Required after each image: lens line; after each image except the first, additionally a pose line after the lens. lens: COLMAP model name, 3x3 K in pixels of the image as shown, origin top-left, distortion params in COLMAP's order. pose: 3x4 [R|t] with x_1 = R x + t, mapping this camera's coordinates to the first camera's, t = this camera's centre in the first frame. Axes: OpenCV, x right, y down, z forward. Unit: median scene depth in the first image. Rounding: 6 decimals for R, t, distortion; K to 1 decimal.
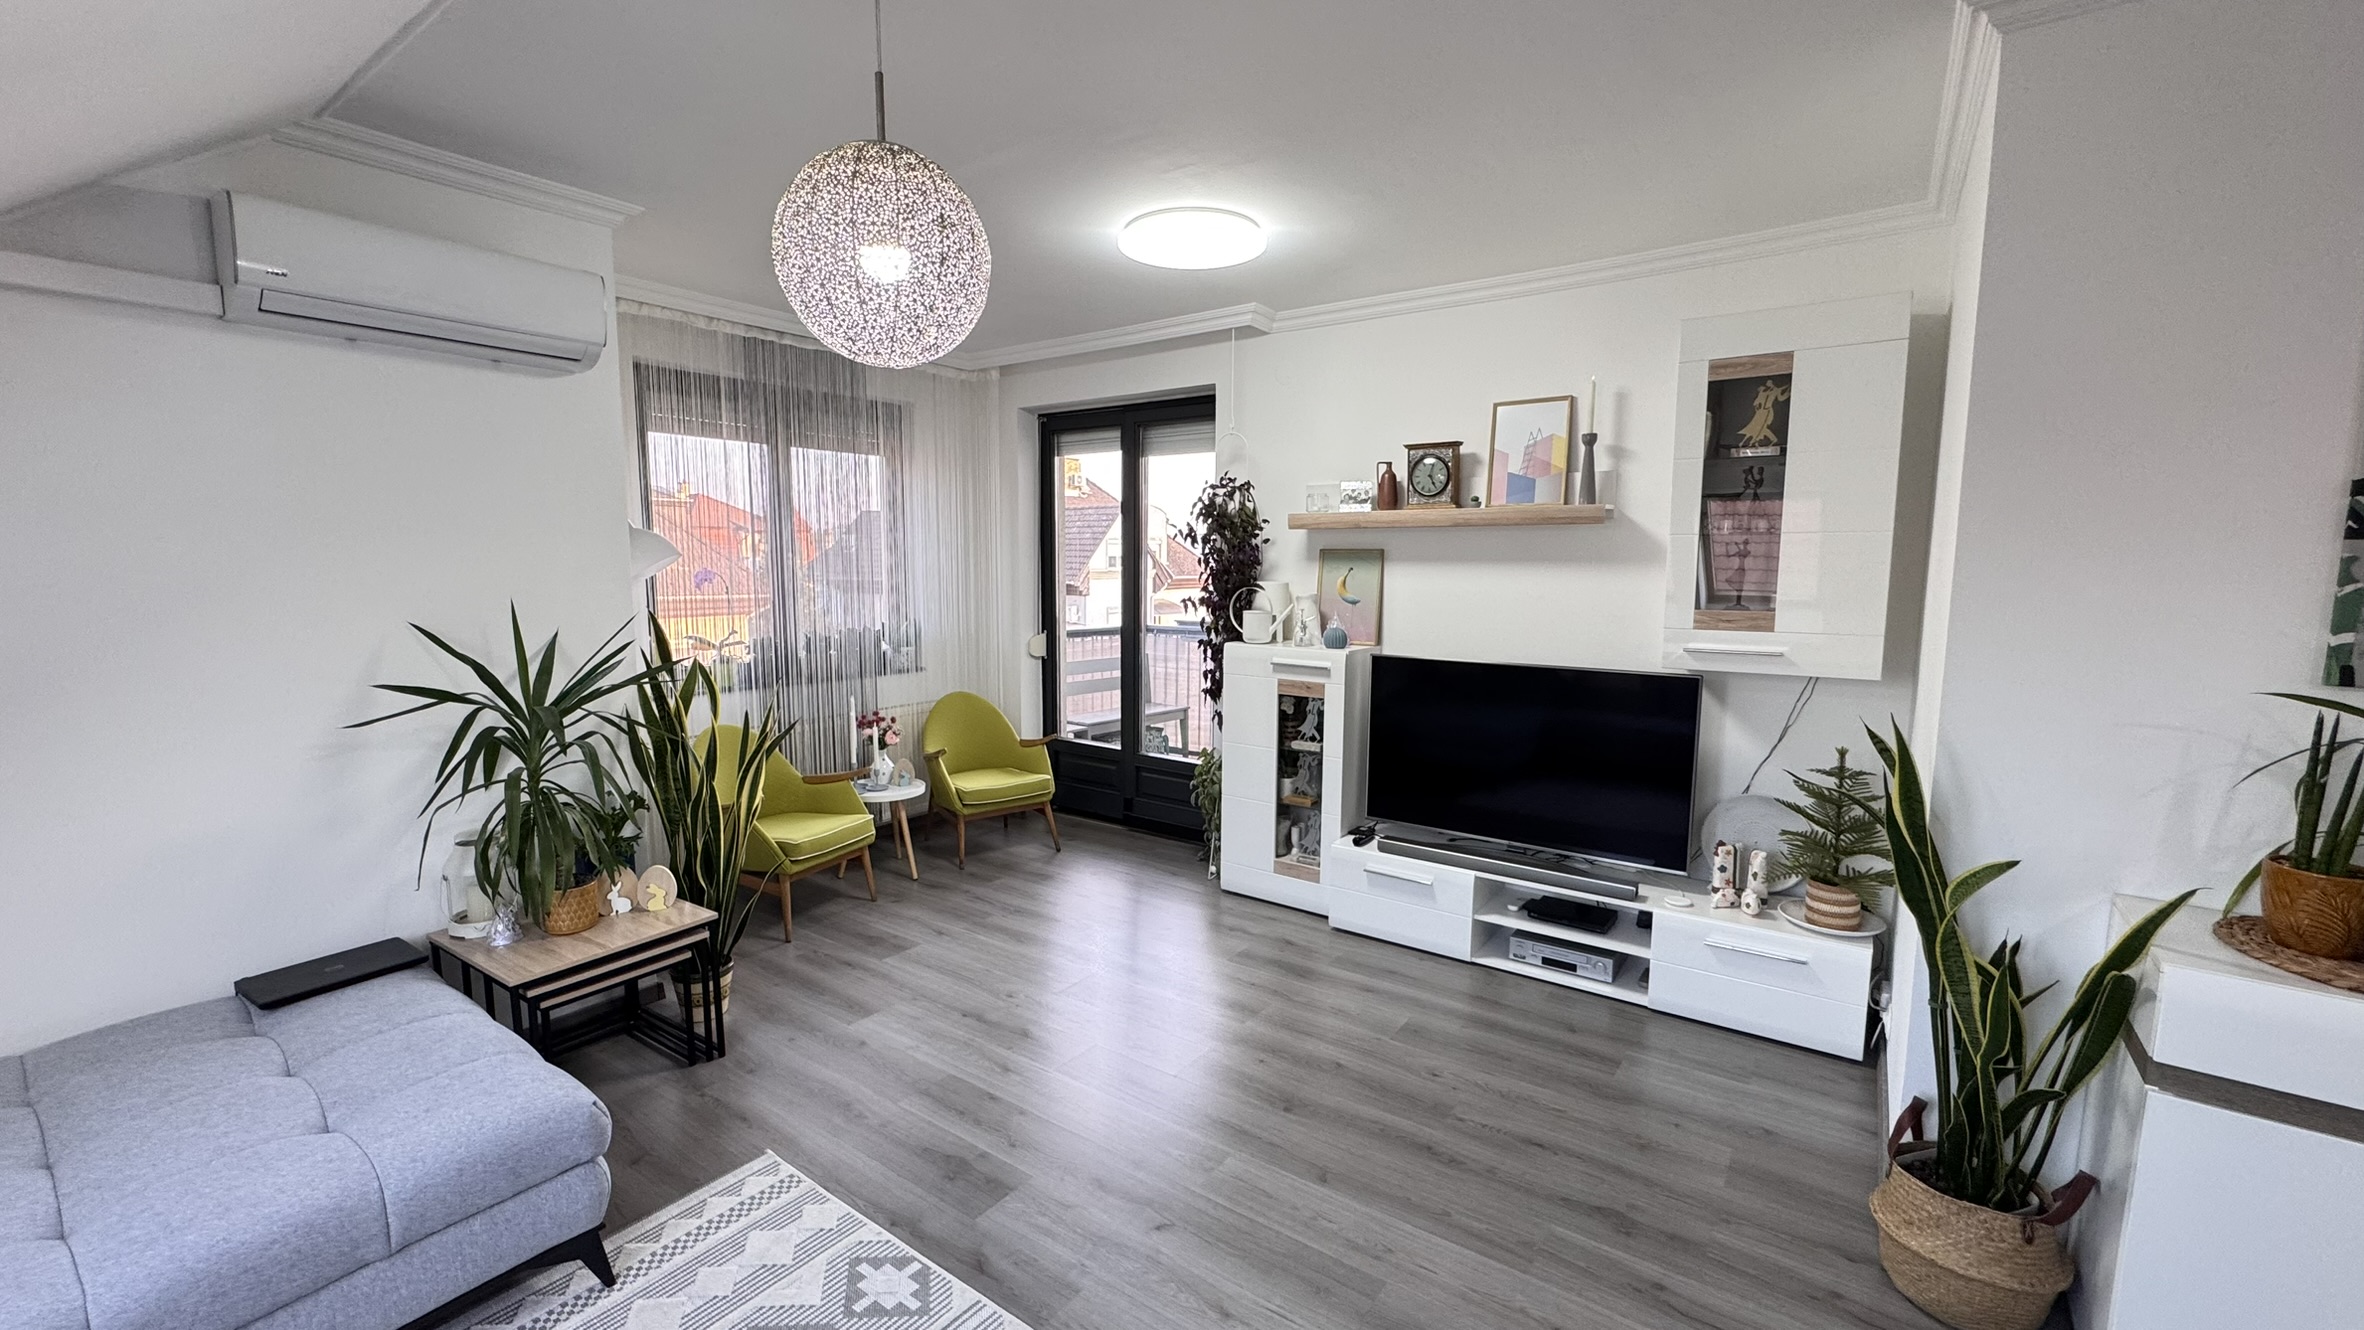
lens RADIAL K [[943.5, 0, 1181.3], [0, 943.5, 661.7], [0, 0, 1]] dist [-0.010638, -0.000031]
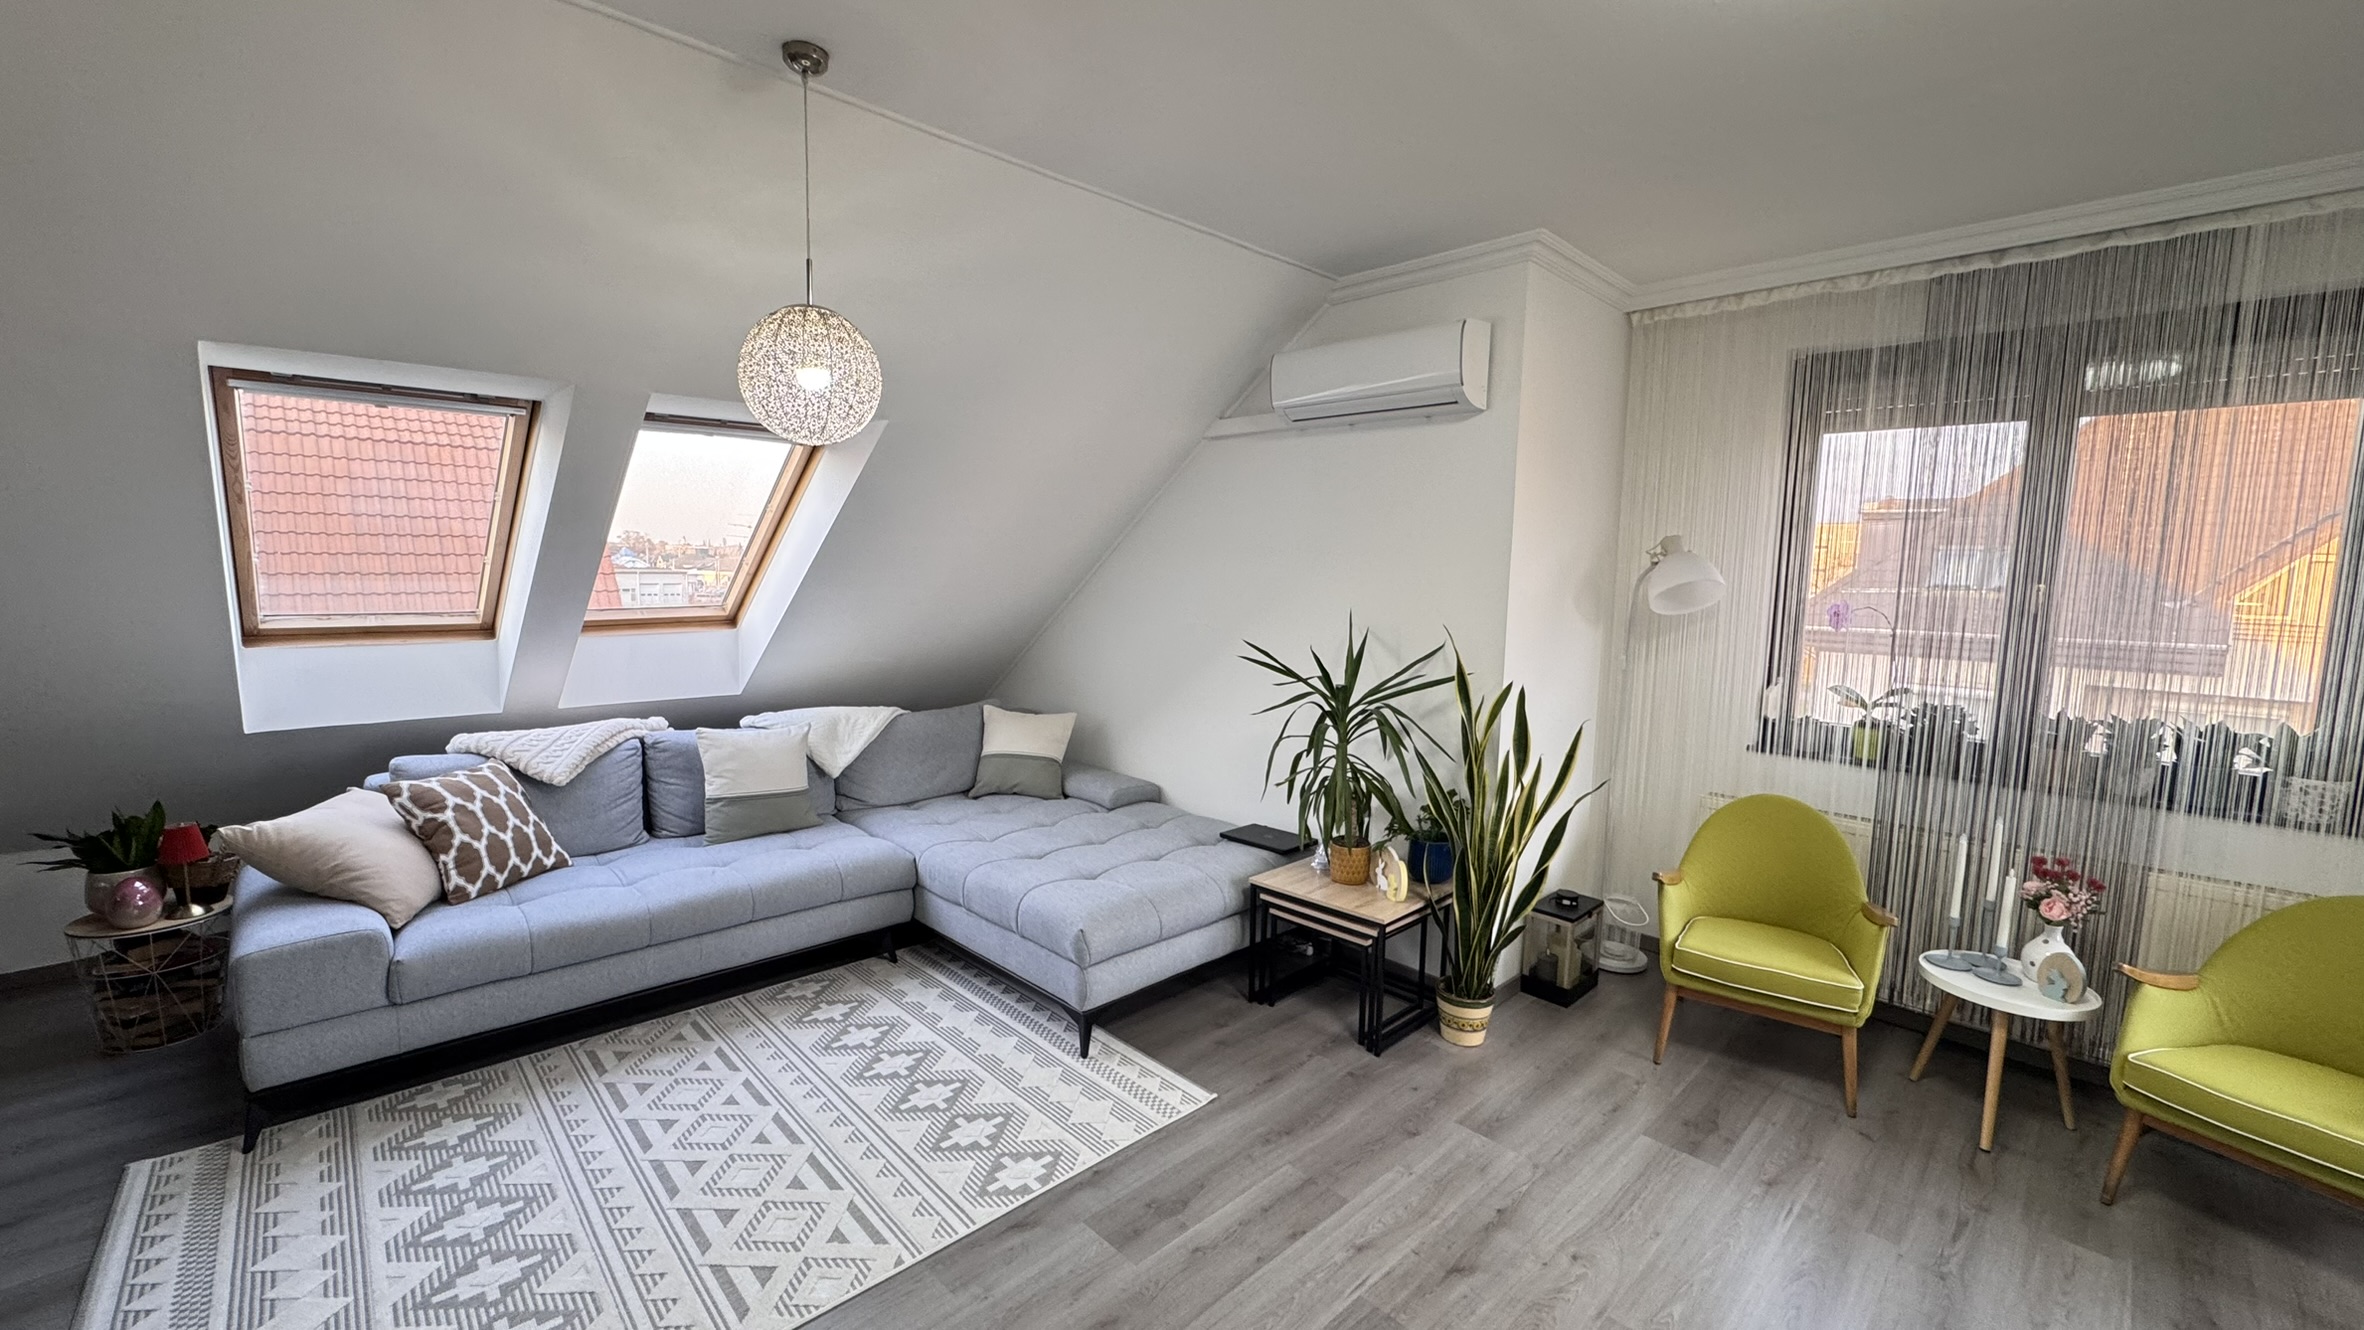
lens RADIAL K [[943.5, 0, 1178.2], [0, 943.5, 665.0], [0, 0, 1]] dist [-0.010638, -0.000031]
pose [[-0.184019, 0.095644, -0.978258, 0.646316], [-0.127395, 0.984539, 0.120222, -0.126730], [0.974632, 0.146748, -0.168989, 1.090955]]
